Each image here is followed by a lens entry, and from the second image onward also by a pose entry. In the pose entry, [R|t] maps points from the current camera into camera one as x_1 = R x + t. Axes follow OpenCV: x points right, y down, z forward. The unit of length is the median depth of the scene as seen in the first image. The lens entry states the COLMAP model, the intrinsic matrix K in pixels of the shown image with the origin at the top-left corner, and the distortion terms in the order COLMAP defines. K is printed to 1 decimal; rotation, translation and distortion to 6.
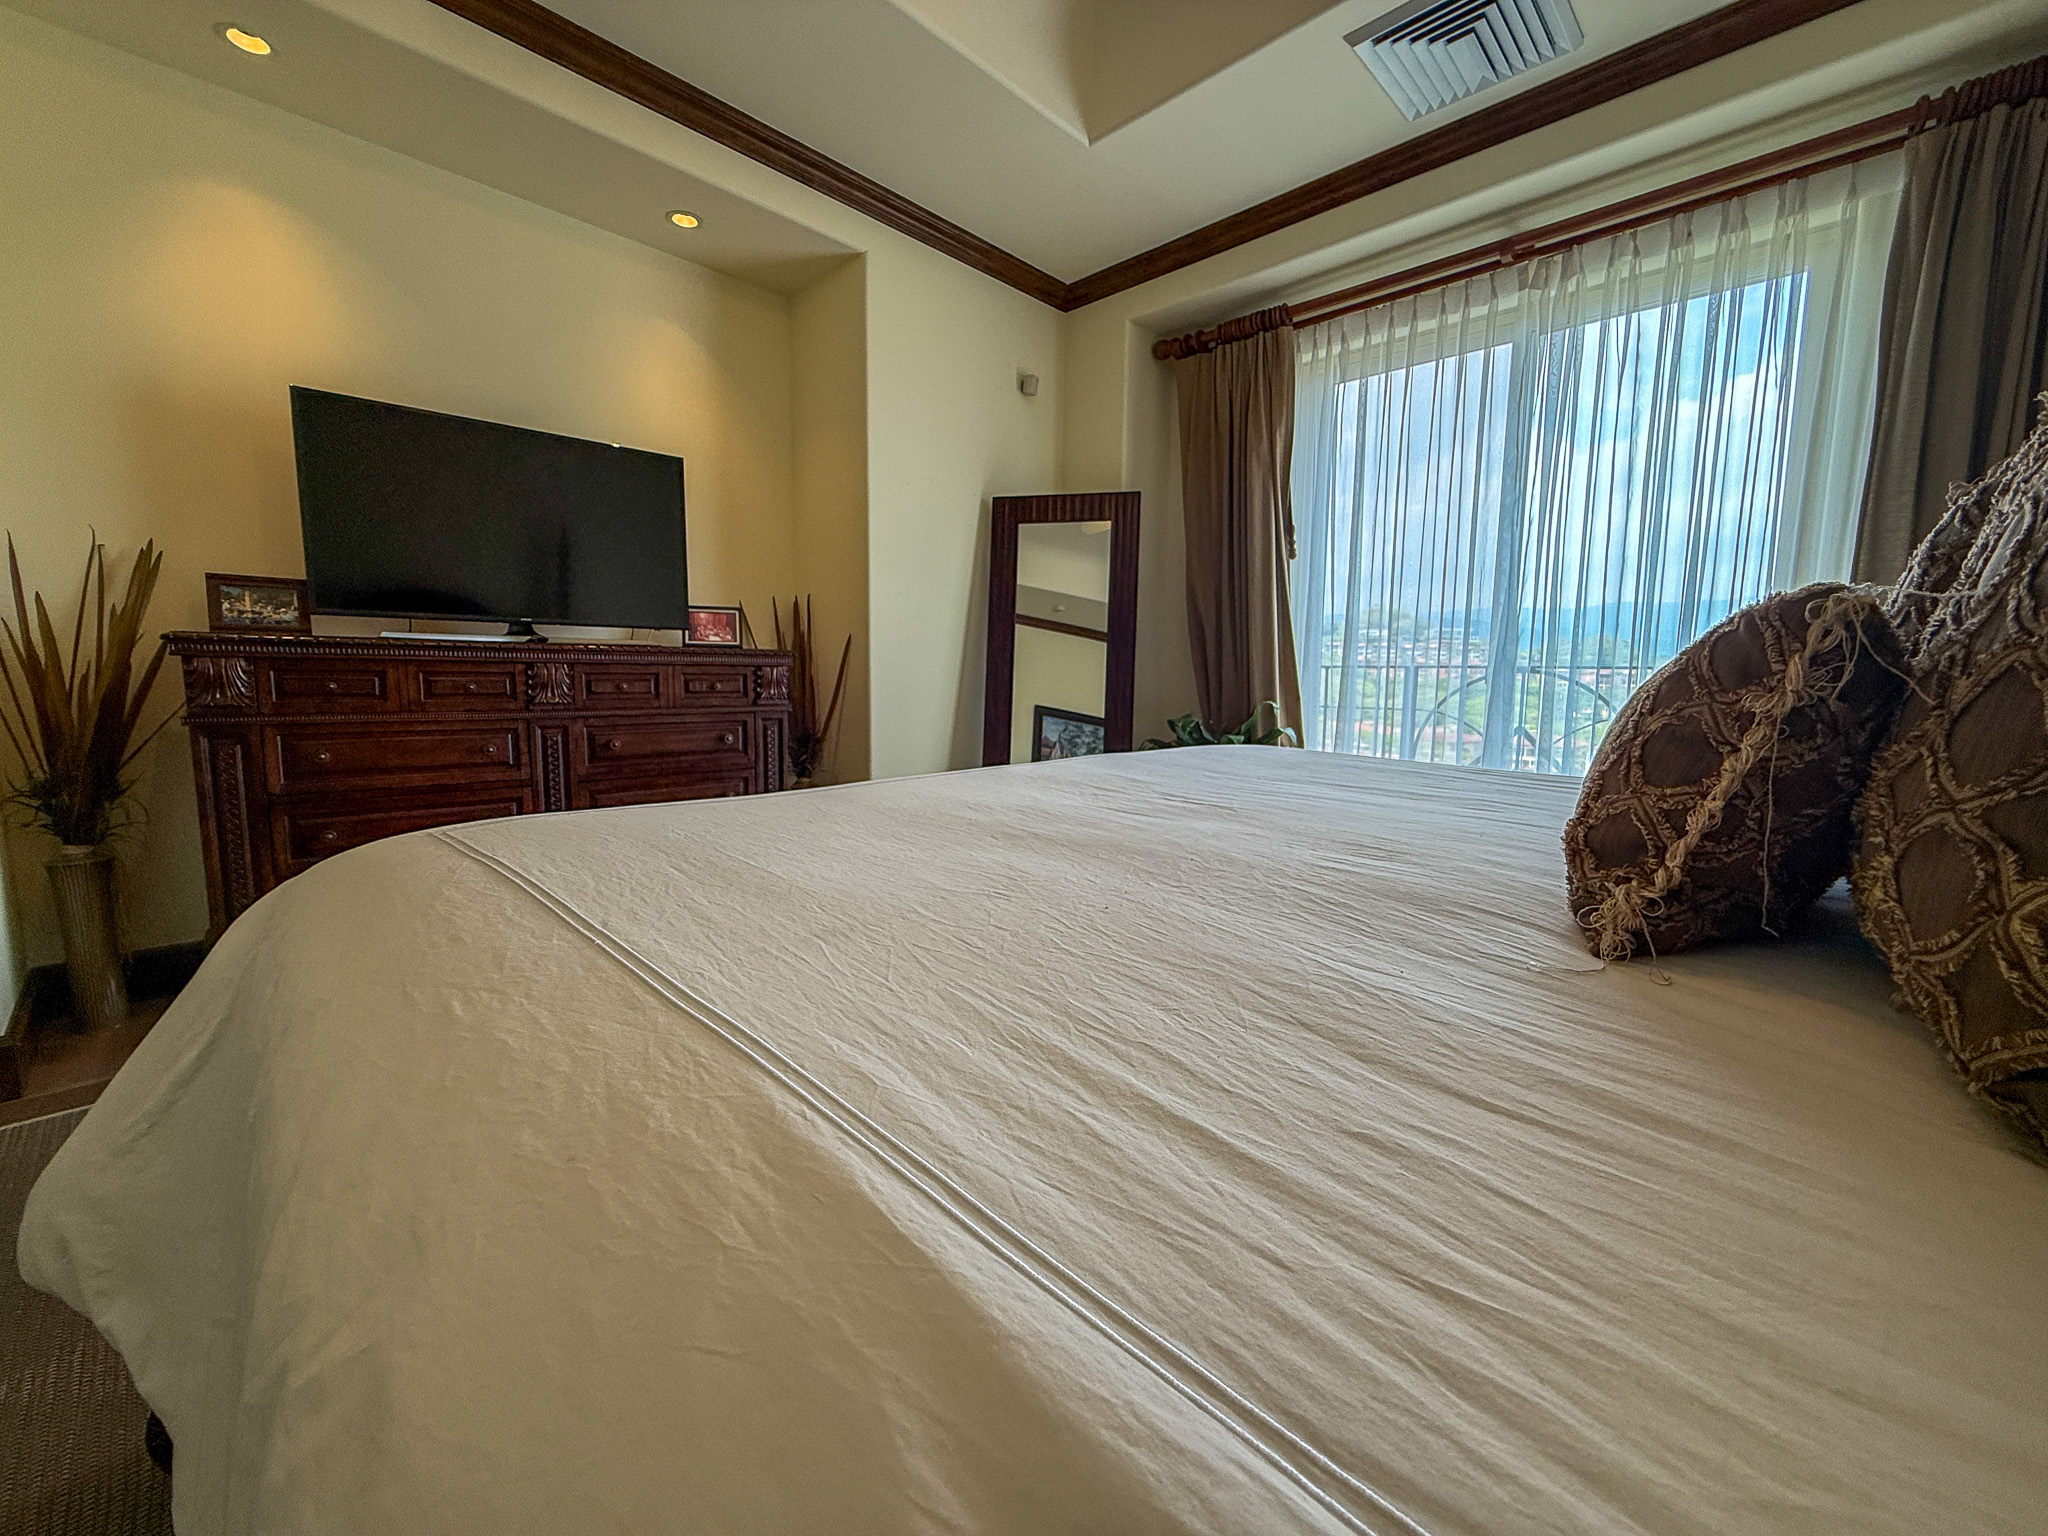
lens RADIAL K [[817.2, 0, 1020.3], [0, 817.2, 765.0], [0, 0, 1]] dist [0.000739, -0.000037]
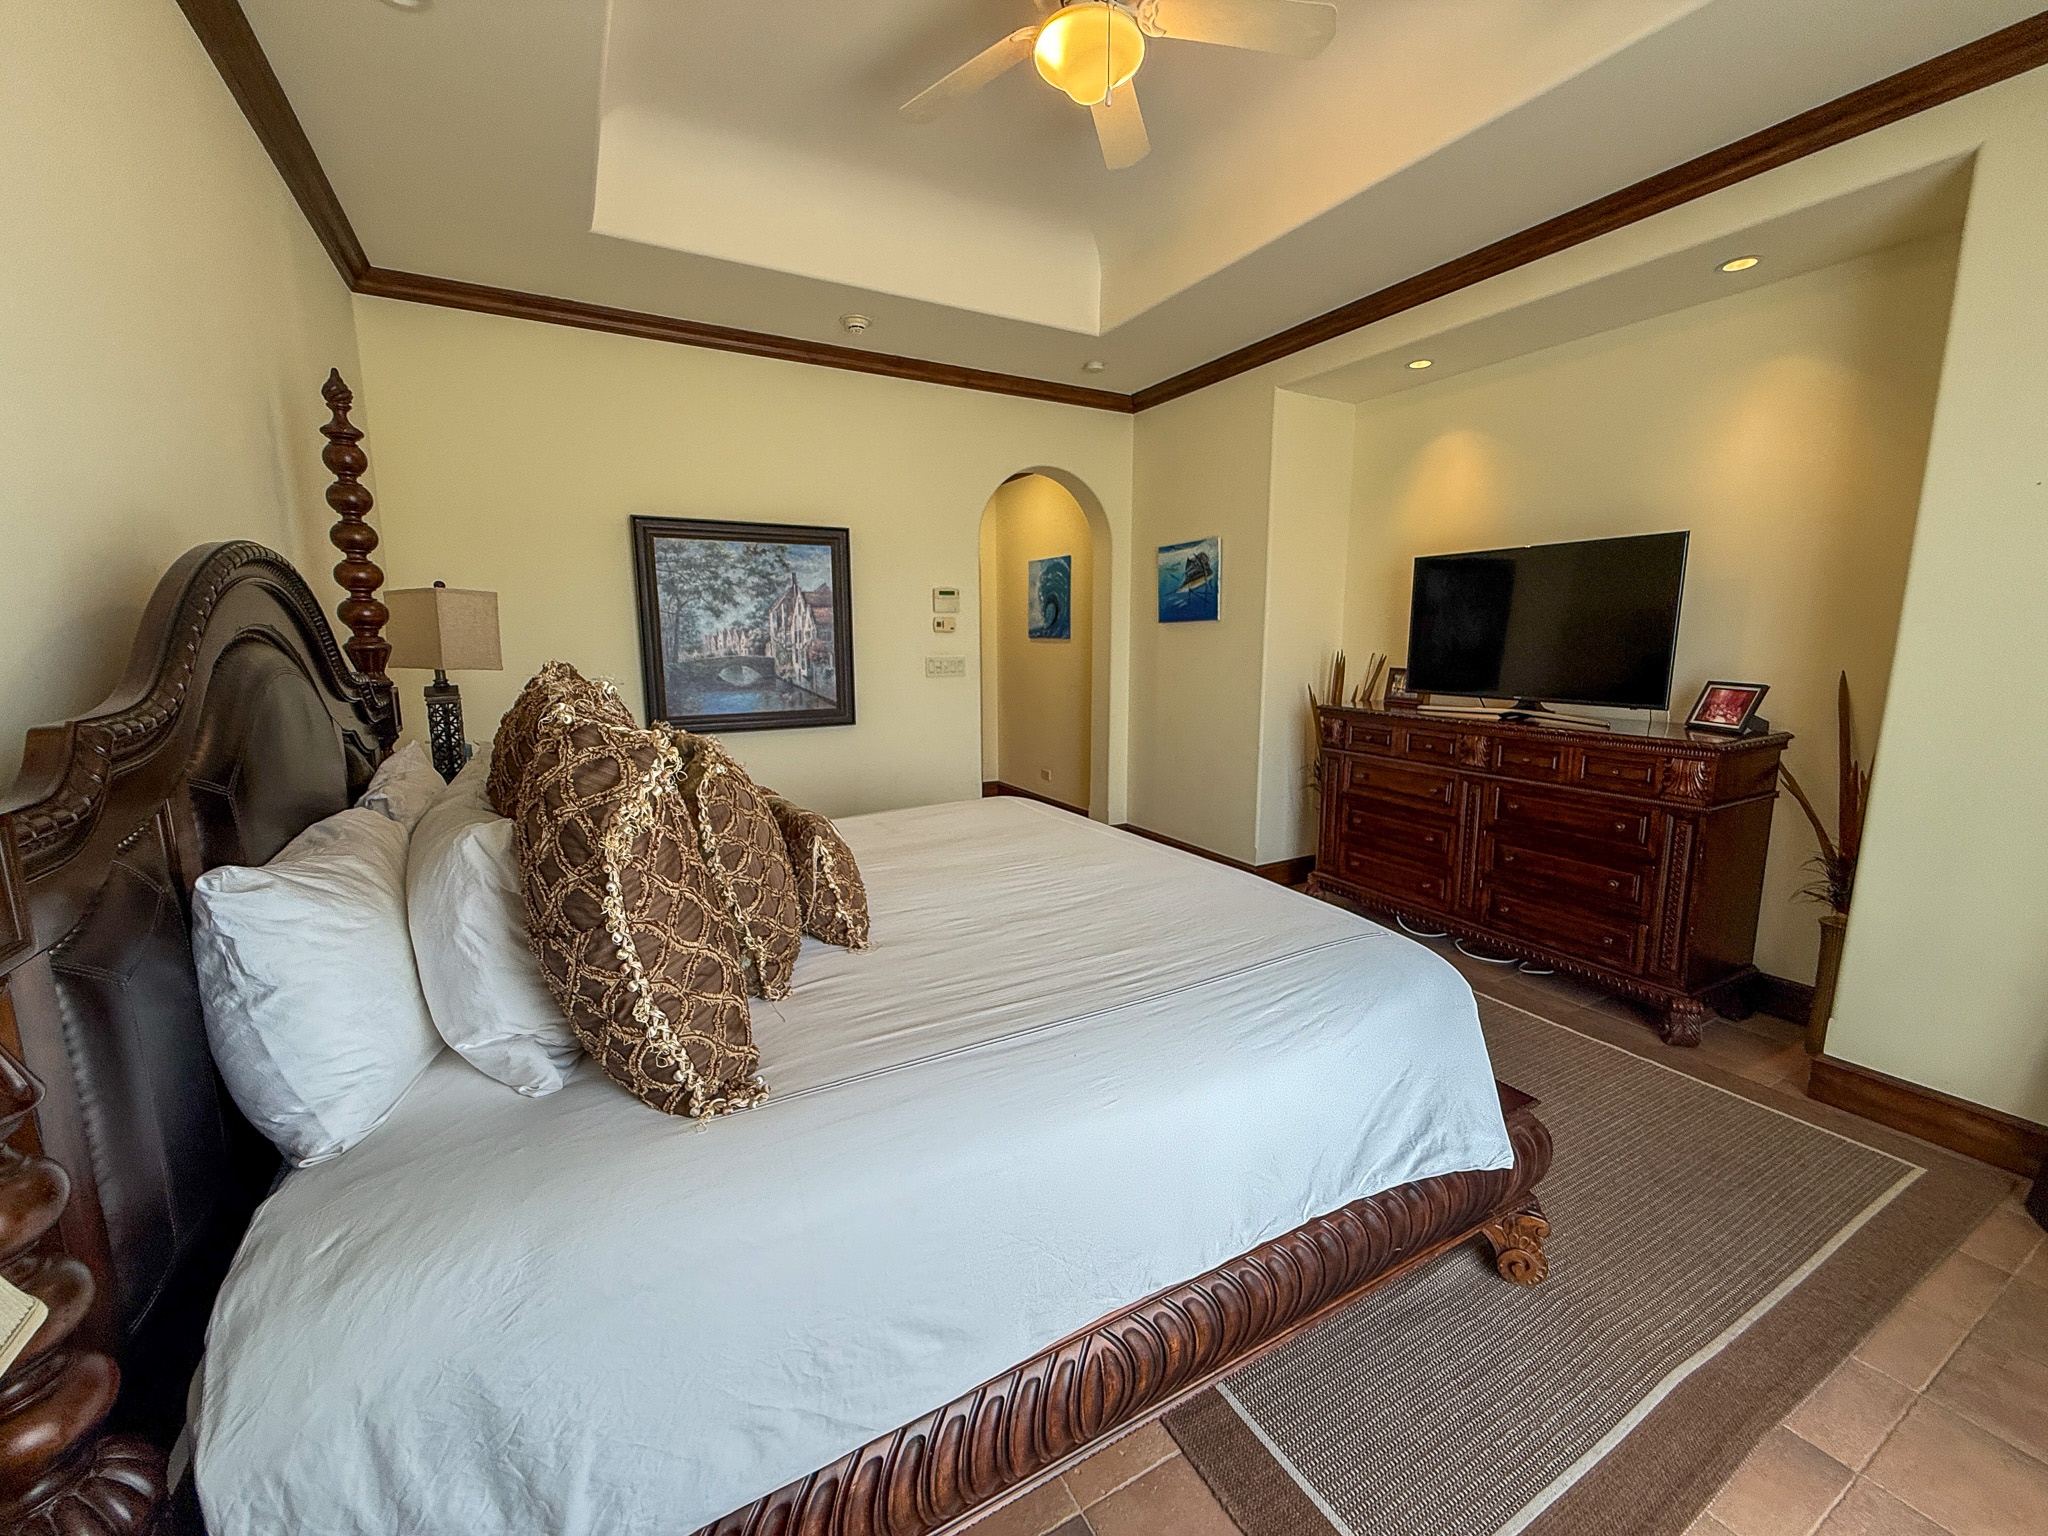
lens RADIAL K [[817.2, 0, 1020.3], [0, 817.2, 765.0], [0, 0, 1]] dist [0.000739, -0.000037]
pose [[-0.286919, 0.142984, -0.947224, 0.845501], [-0.107806, 0.977697, 0.180239, -0.225970], [0.951870, 0.153830, -0.265105, 0.632836]]
